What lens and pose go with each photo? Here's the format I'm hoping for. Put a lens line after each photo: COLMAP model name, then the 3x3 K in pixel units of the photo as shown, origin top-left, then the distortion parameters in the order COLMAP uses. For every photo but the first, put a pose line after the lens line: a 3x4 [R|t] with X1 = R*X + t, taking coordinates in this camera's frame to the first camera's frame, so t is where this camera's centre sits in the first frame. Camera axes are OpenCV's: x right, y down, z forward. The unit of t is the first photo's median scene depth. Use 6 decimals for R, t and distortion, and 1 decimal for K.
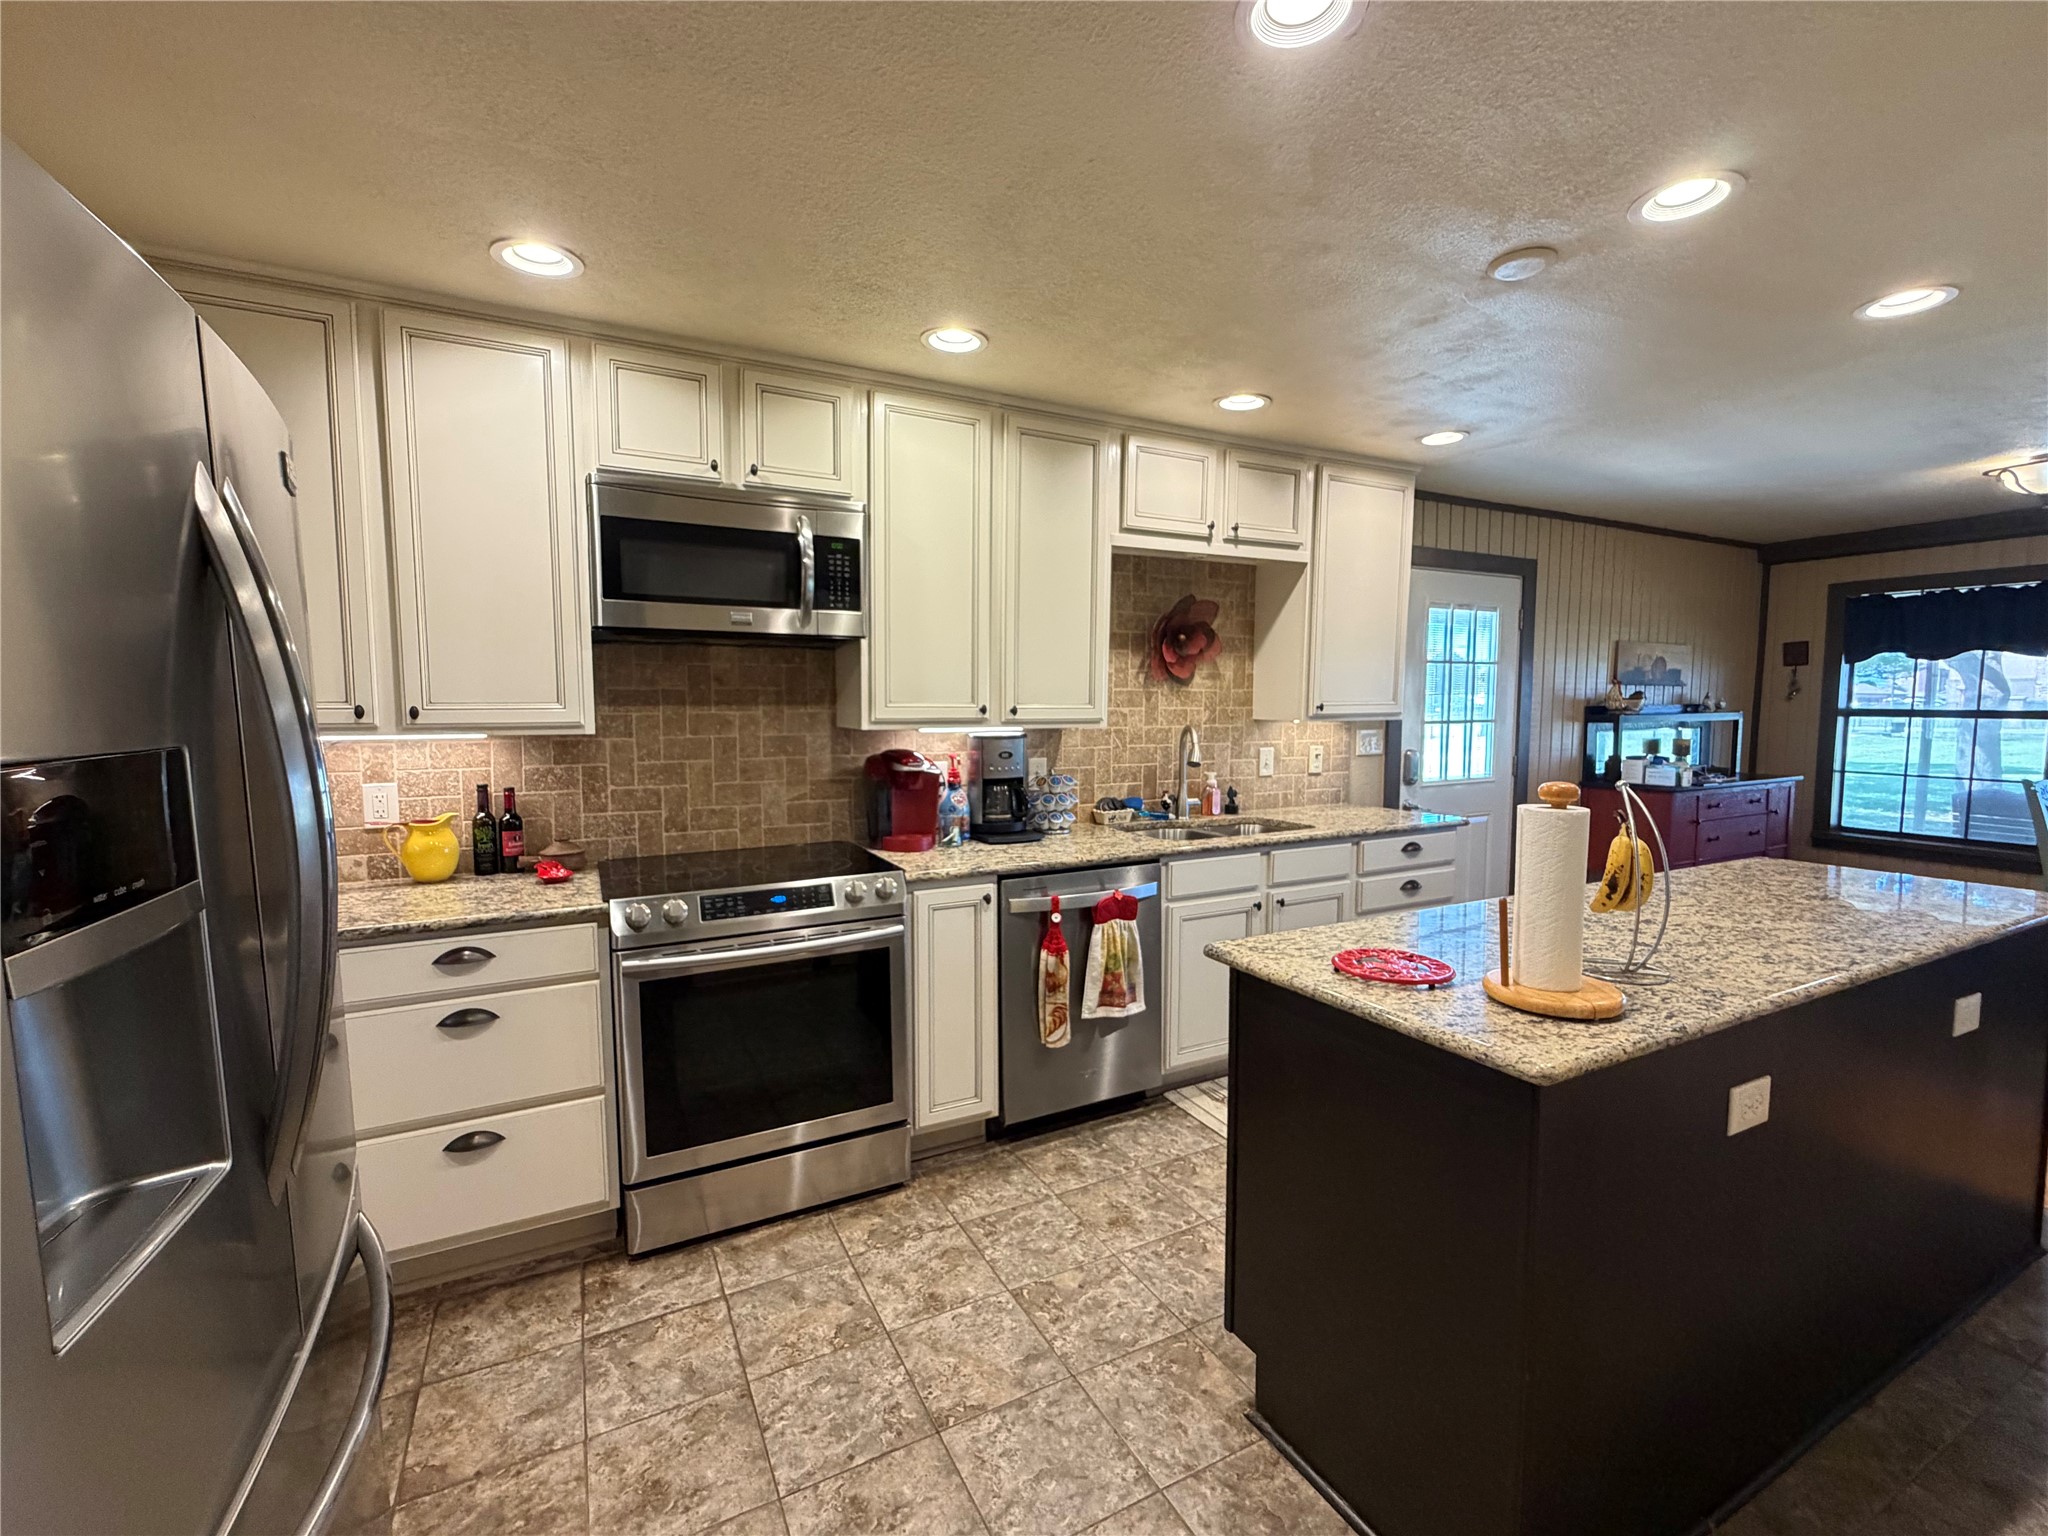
lens RADIAL K [[867.0, 0, 1023.3], [0, 867.0, 765.8], [0, 0, 1]] dist [0.000483, 0.000092]
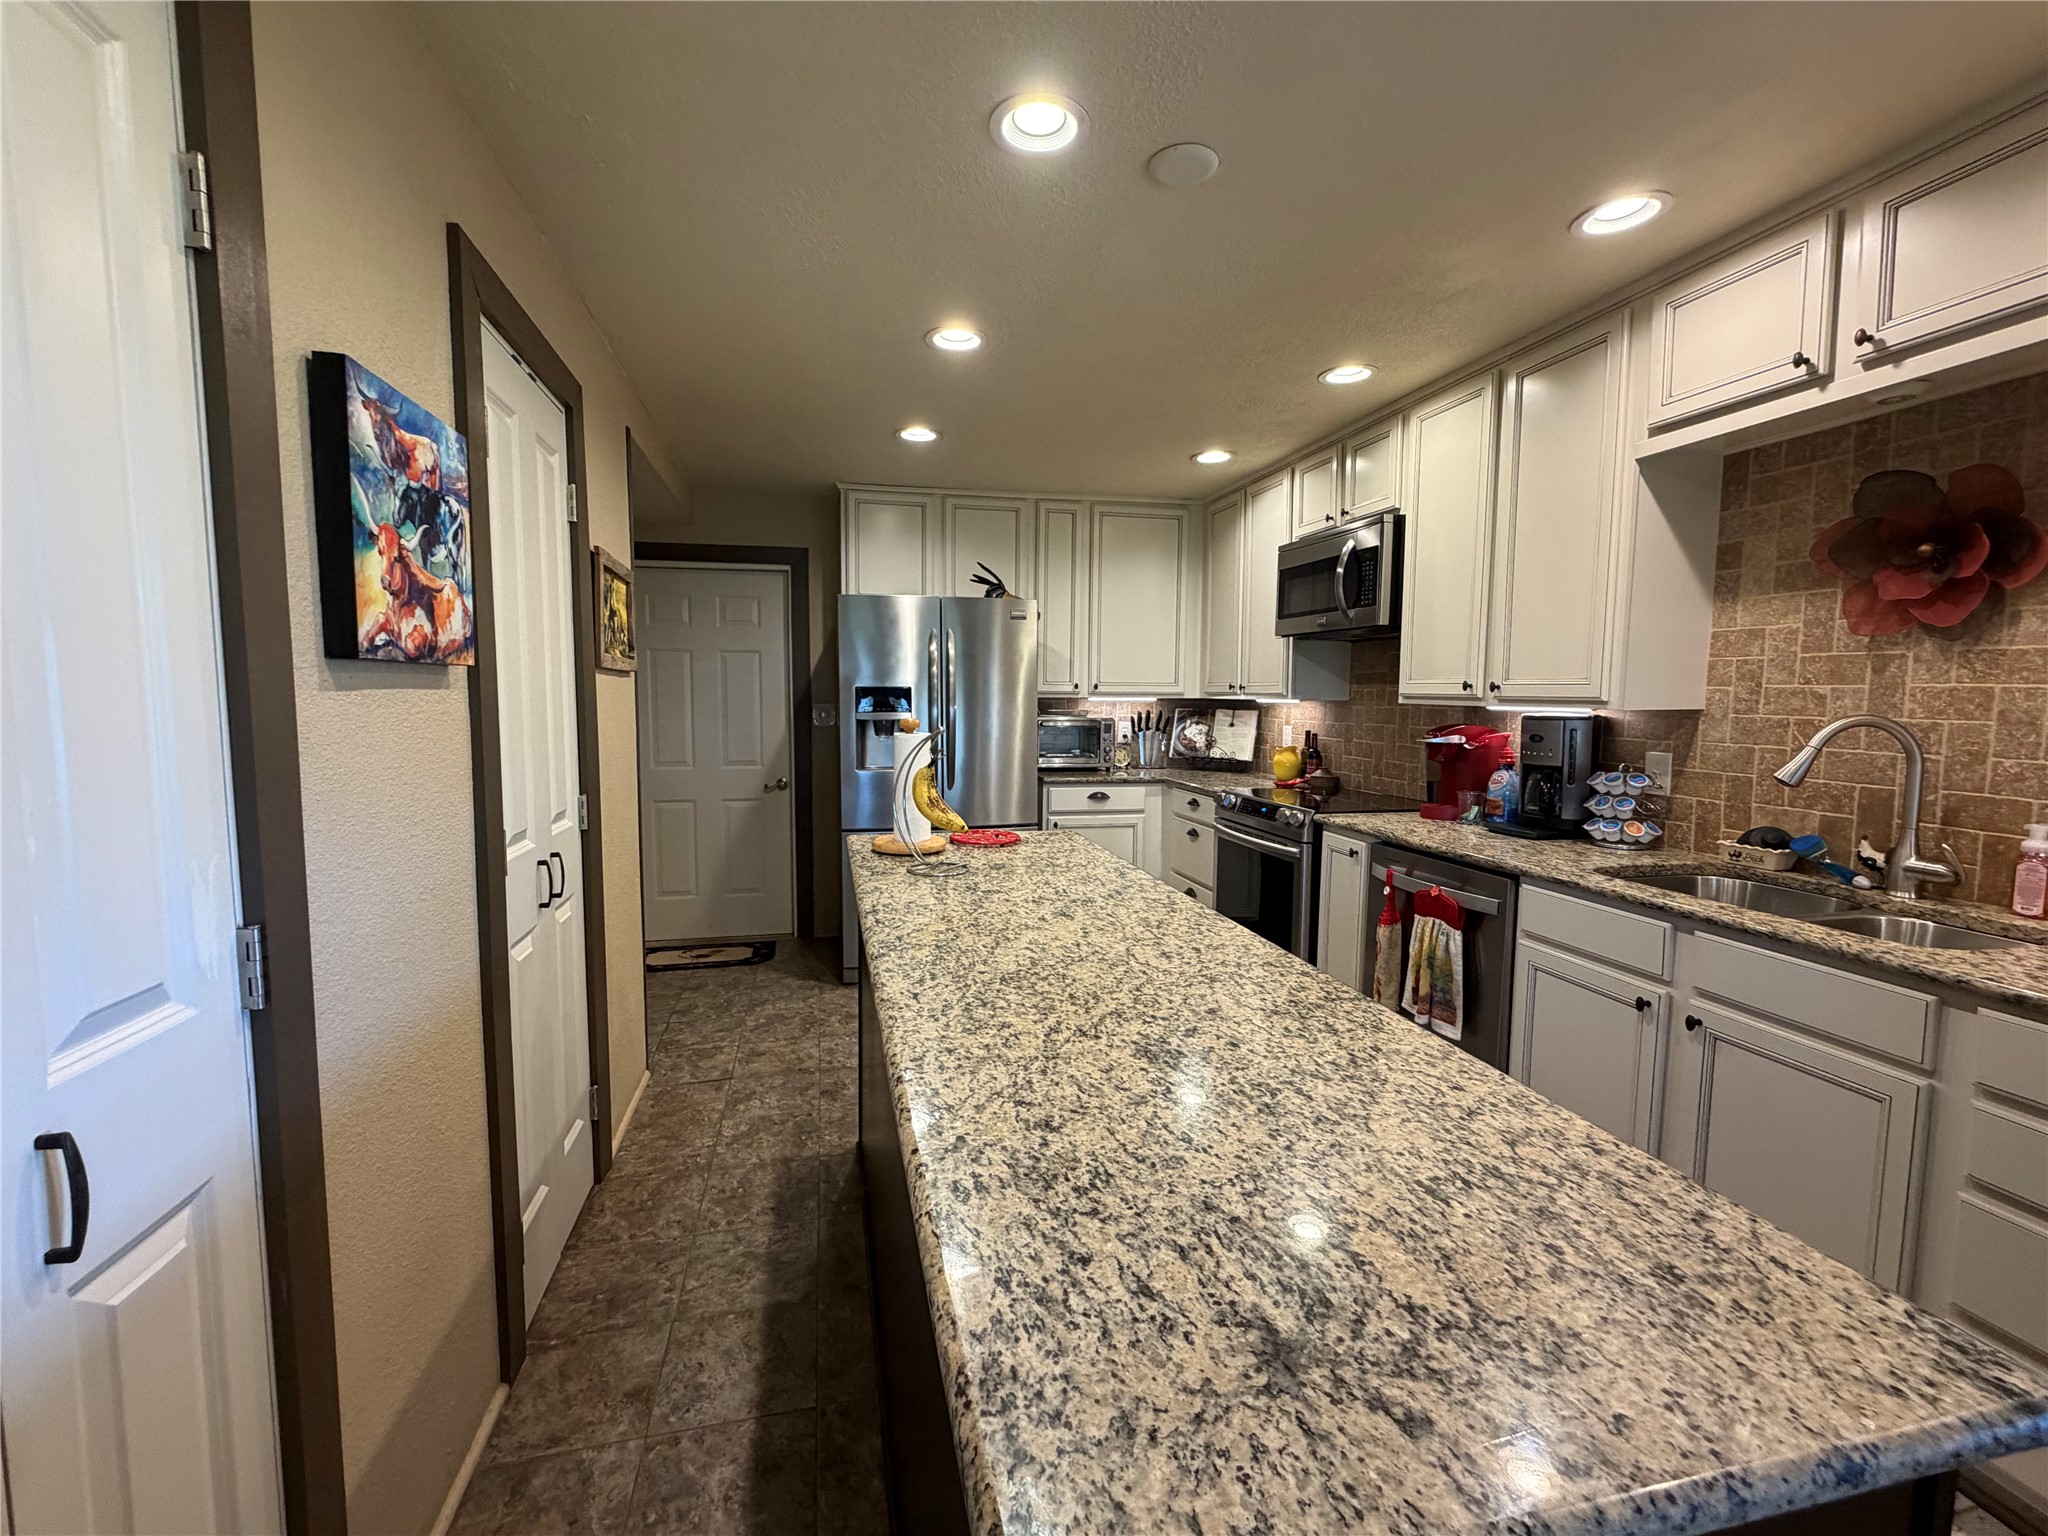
lens RADIAL K [[867.0, 0, 1025.0], [0, 867.0, 766.1], [0, 0, 1]] dist [0.000483, 0.000092]
pose [[-0.241959, 0.084312, -0.966617, 0.848801], [-0.074397, 0.991673, 0.105120, -0.033923], [0.967430, 0.097348, -0.233671, 0.624996]]
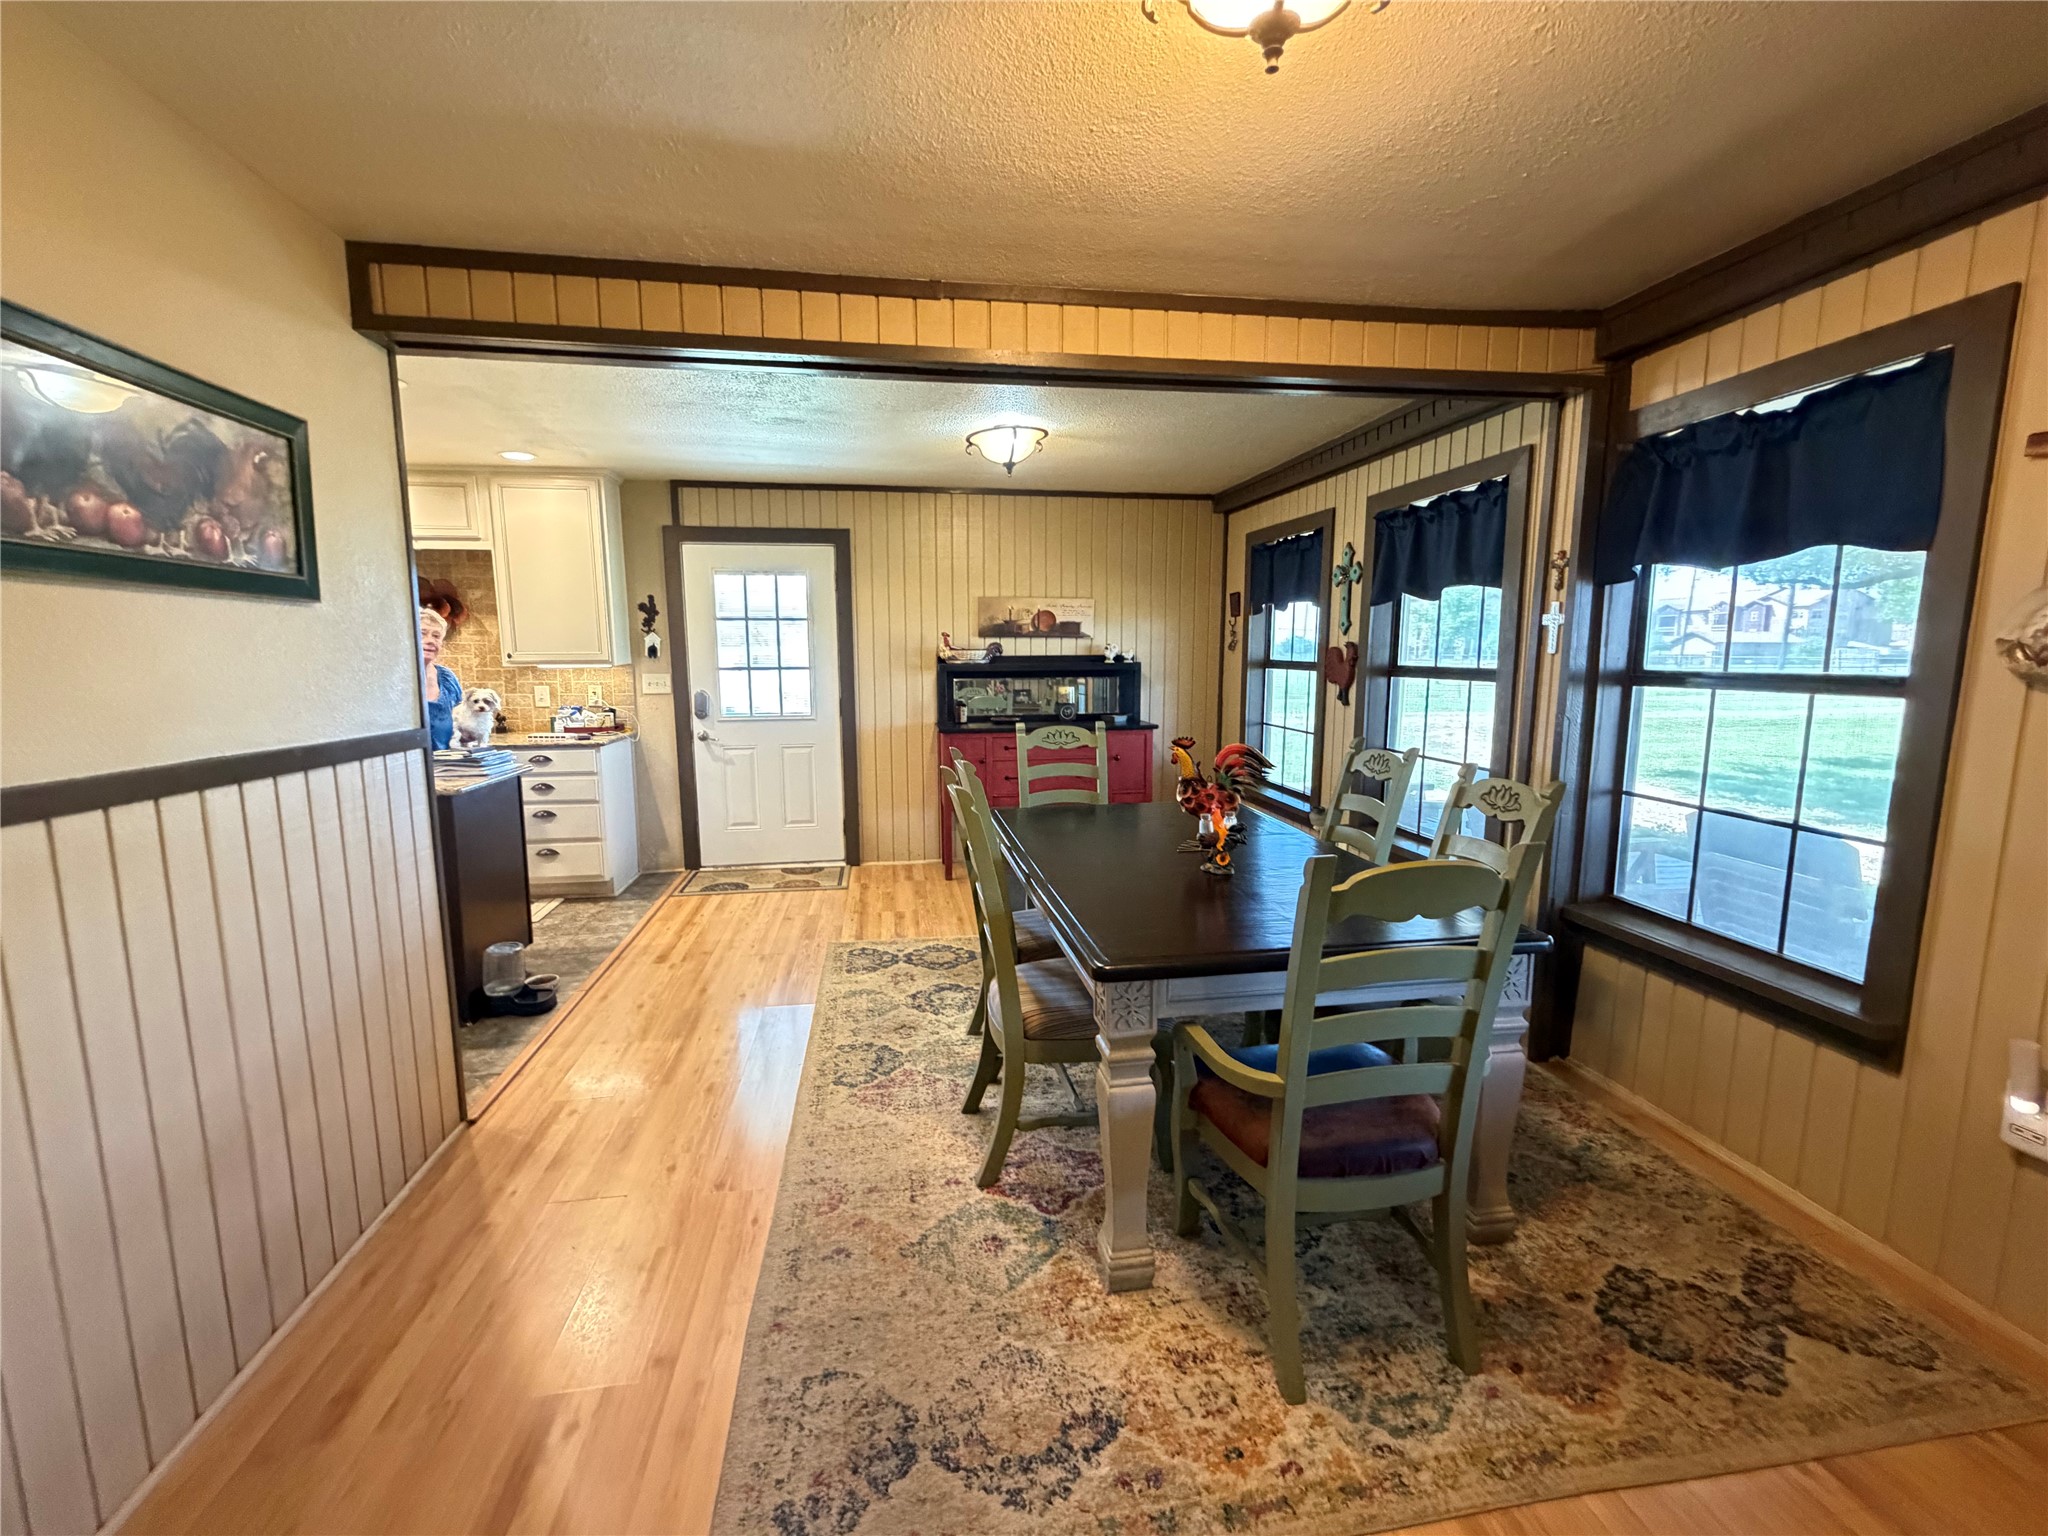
lens RADIAL K [[867.0, 0, 1020.3], [0, 867.0, 768.7], [0, 0, 1]] dist [0.000483, 0.000092]
pose [[0.951625, 0.043759, -0.304130, 1.496000], [-0.023920, 0.997354, 0.068655, -0.002763], [0.306329, -0.058059, 0.950153, -0.067247]]
